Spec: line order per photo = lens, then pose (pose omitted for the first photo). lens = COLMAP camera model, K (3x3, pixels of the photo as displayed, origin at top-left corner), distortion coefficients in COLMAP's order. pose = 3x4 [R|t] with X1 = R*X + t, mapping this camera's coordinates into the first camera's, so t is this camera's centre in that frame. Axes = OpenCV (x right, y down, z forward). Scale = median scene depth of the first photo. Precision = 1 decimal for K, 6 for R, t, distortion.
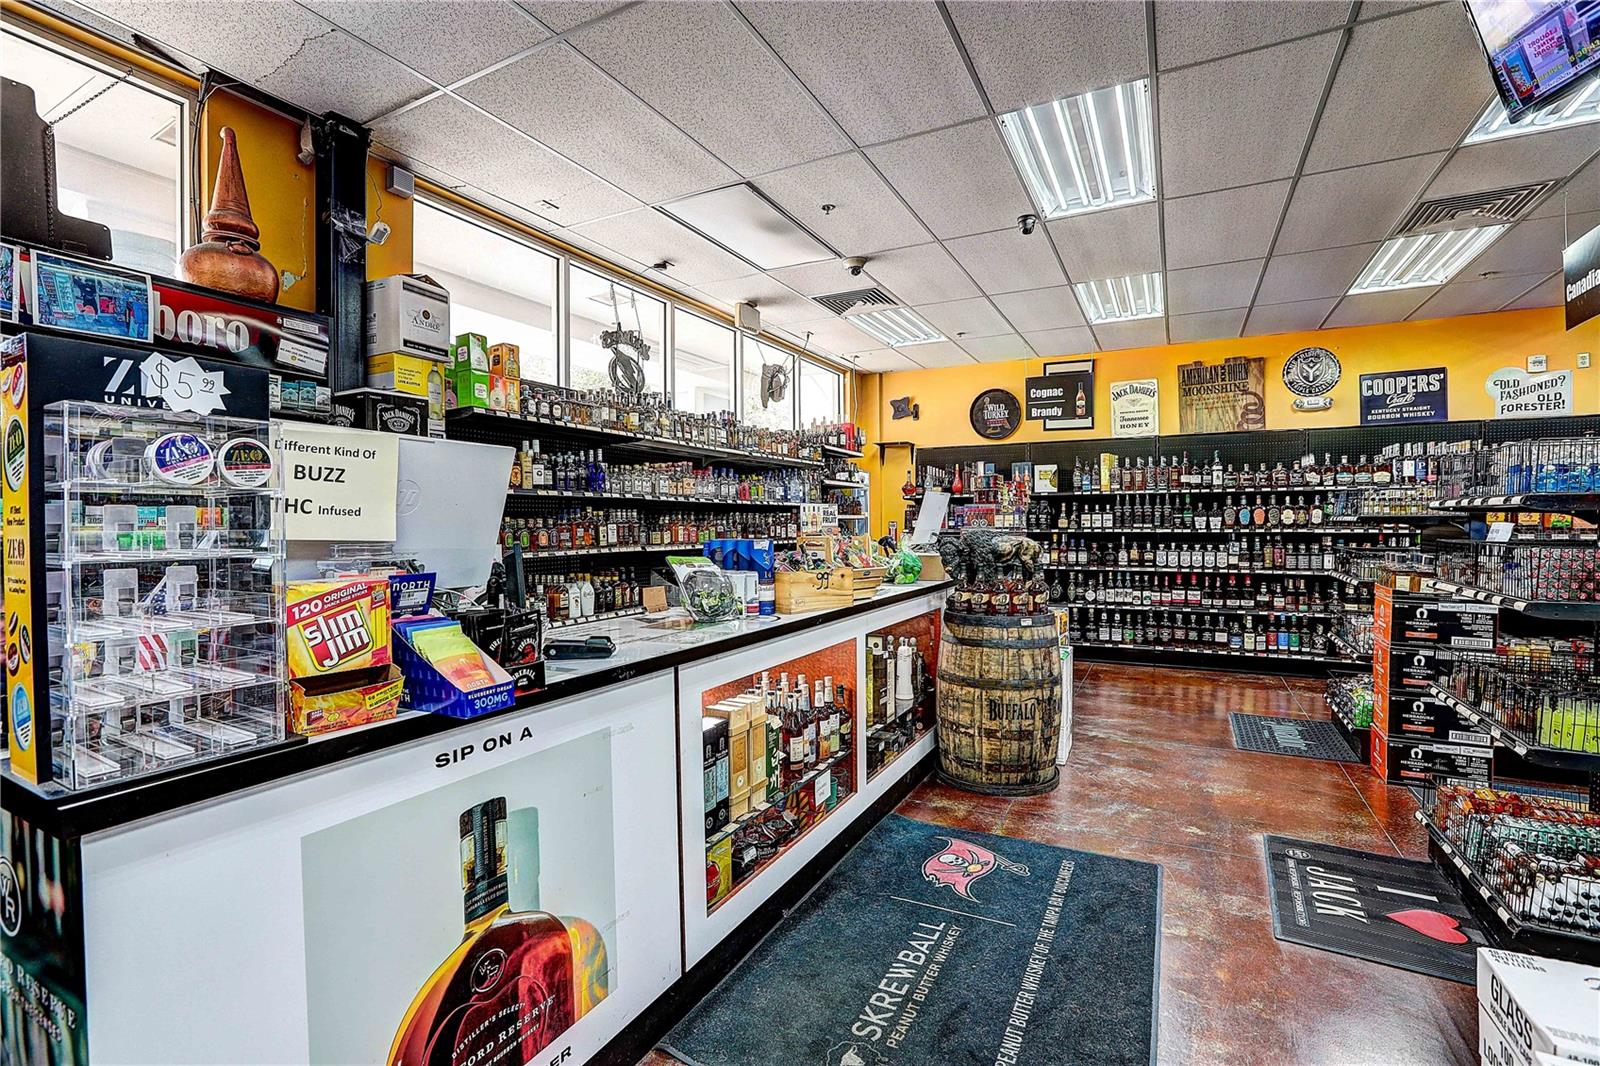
lens RADIAL K [[721.7, 0, 797.3], [0, 721.7, 534.5], [0, 0, 1]] dist [-0.044638, 0.012539]
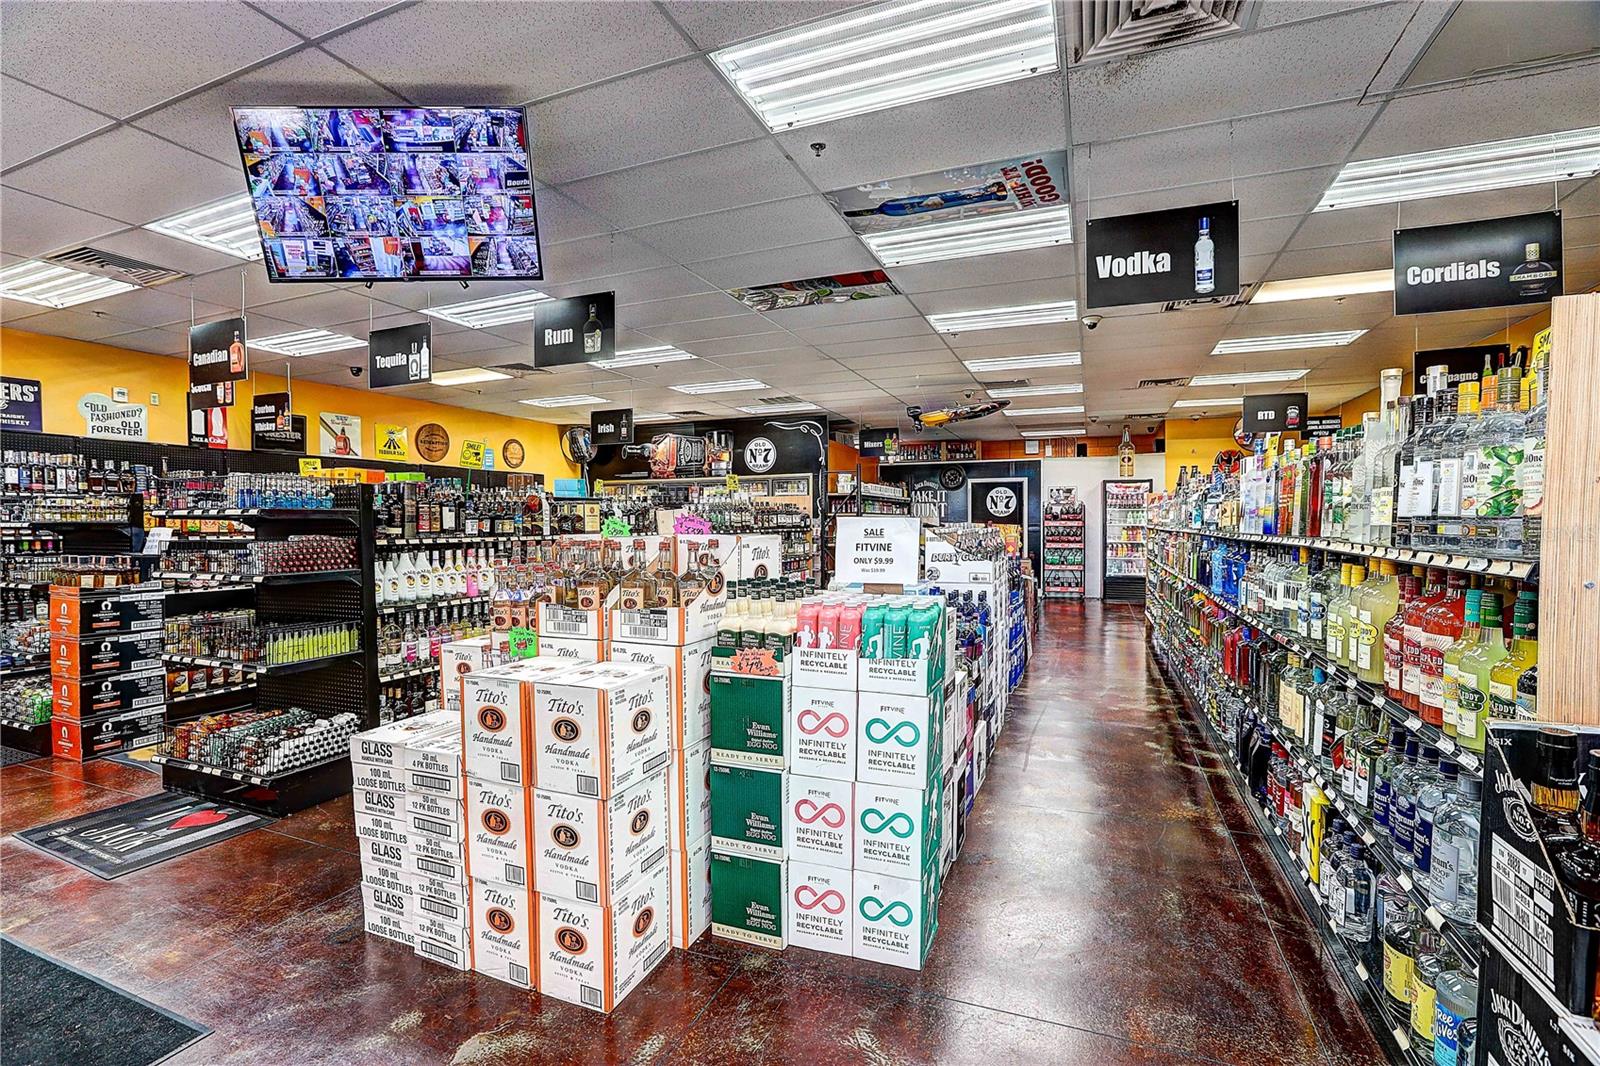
lens RADIAL K [[721.7, 0, 797.3], [0, 721.7, 534.5], [0, 0, 1]] dist [-0.044638, 0.012539]
pose [[-0.100125, -0.010159, 0.994923, -0.240513], [0.022915, 0.999659, 0.012514, 0.003553], [-0.994711, 0.024052, -0.099858, -0.018778]]
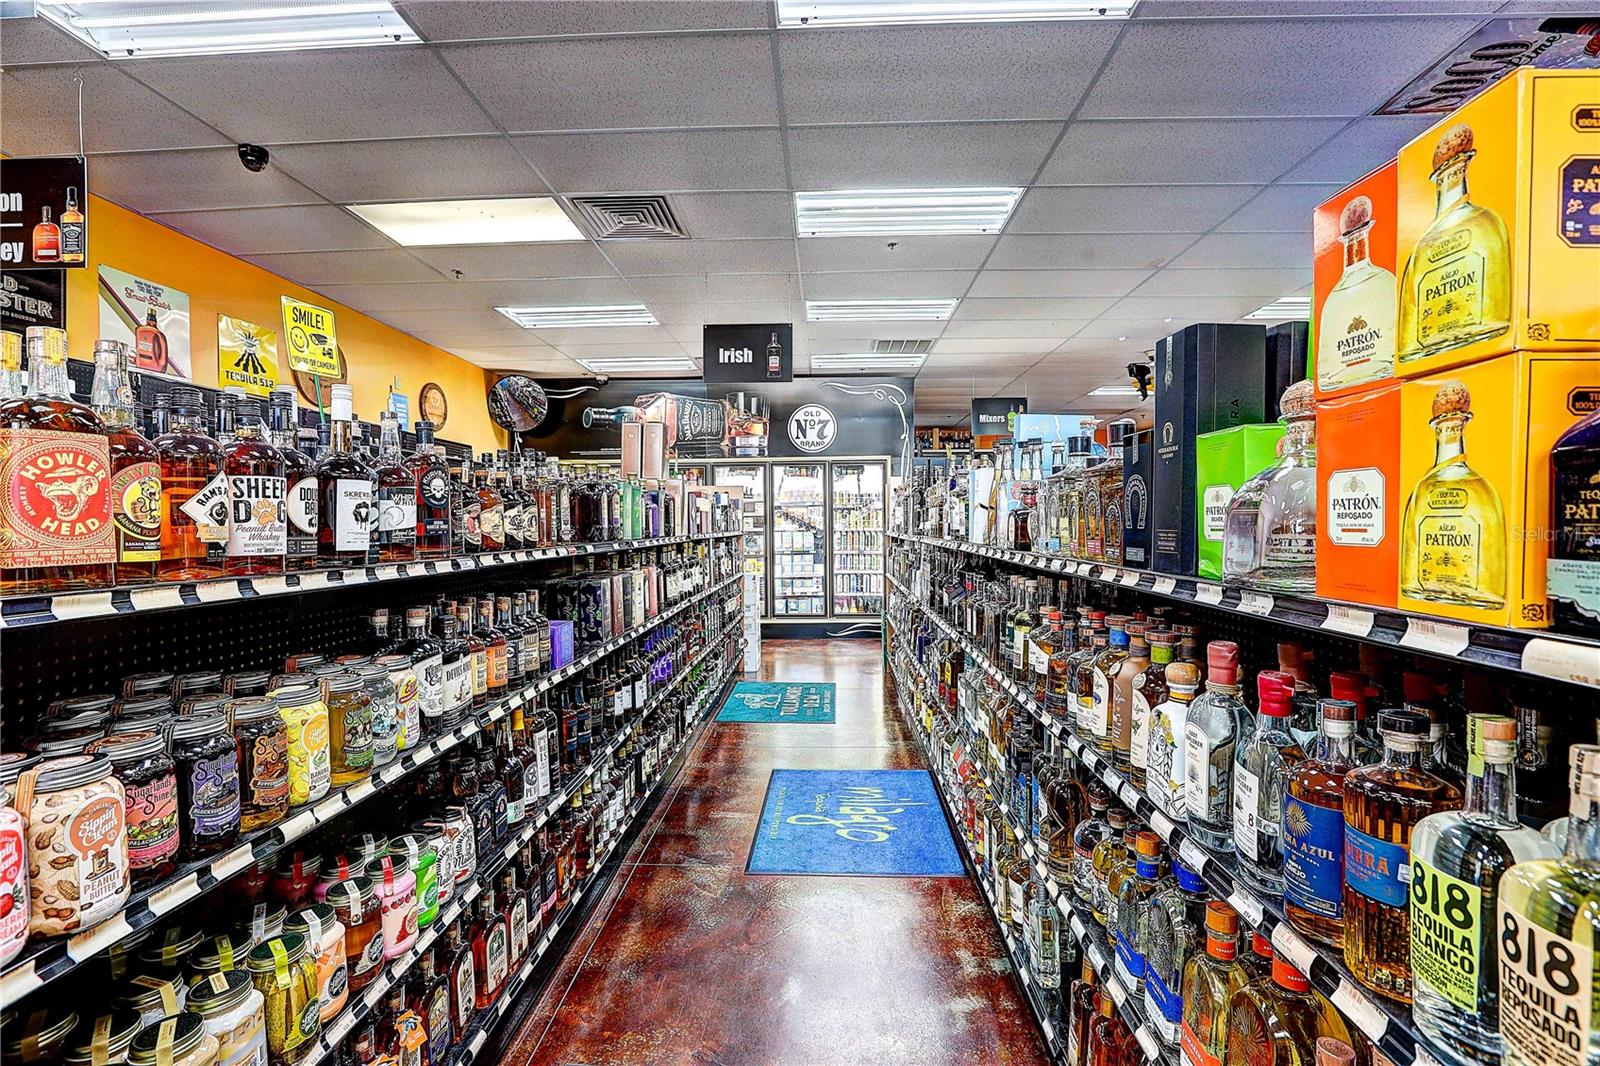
lens RADIAL K [[721.7, 0, 797.3], [0, 721.7, 534.5], [0, 0, 1]] dist [-0.044638, 0.012539]
pose [[-0.440577, -0.004114, 0.897706, 0.535285], [0.025791, 0.999519, 0.017238, -0.010765], [-0.897344, 0.030747, -0.440258, 0.566669]]
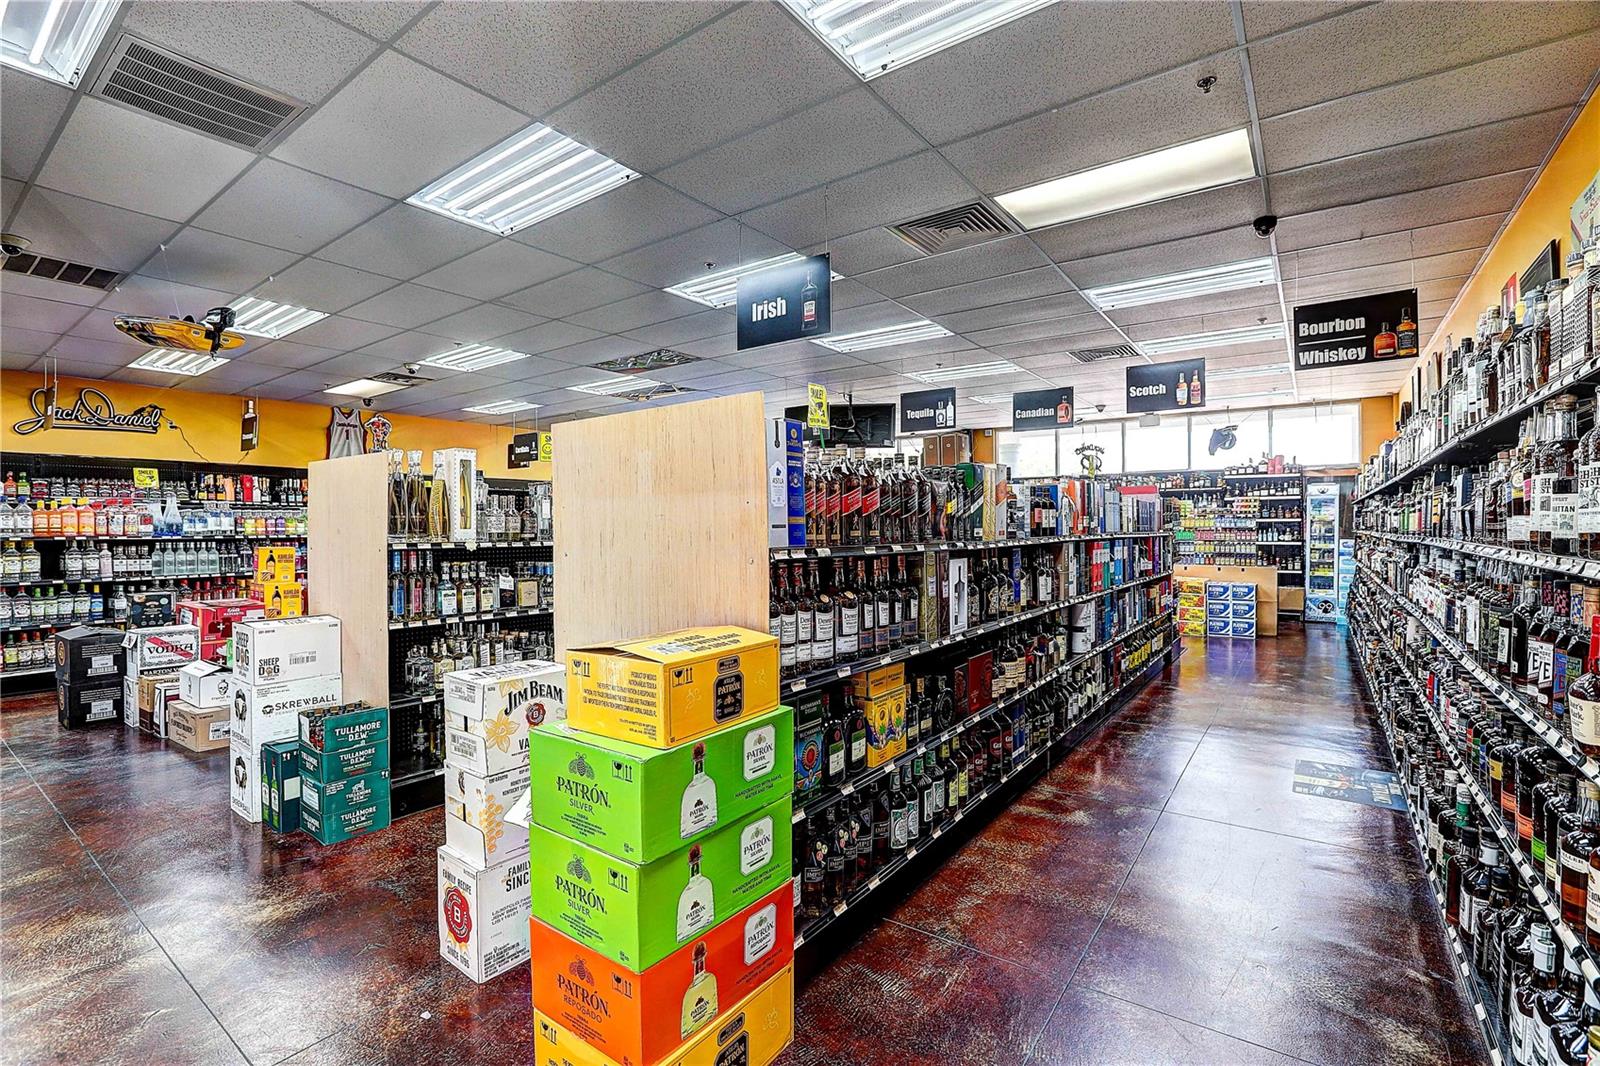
lens RADIAL K [[721.7, 0, 797.3], [0, 721.7, 534.5], [0, 0, 1]] dist [-0.044638, 0.012539]
pose [[-0.136080, 0.015145, -0.990582, 2.029340], [-0.012333, 0.999780, 0.016980, -0.011607], [0.990621, 0.014527, -0.135863, 0.324969]]
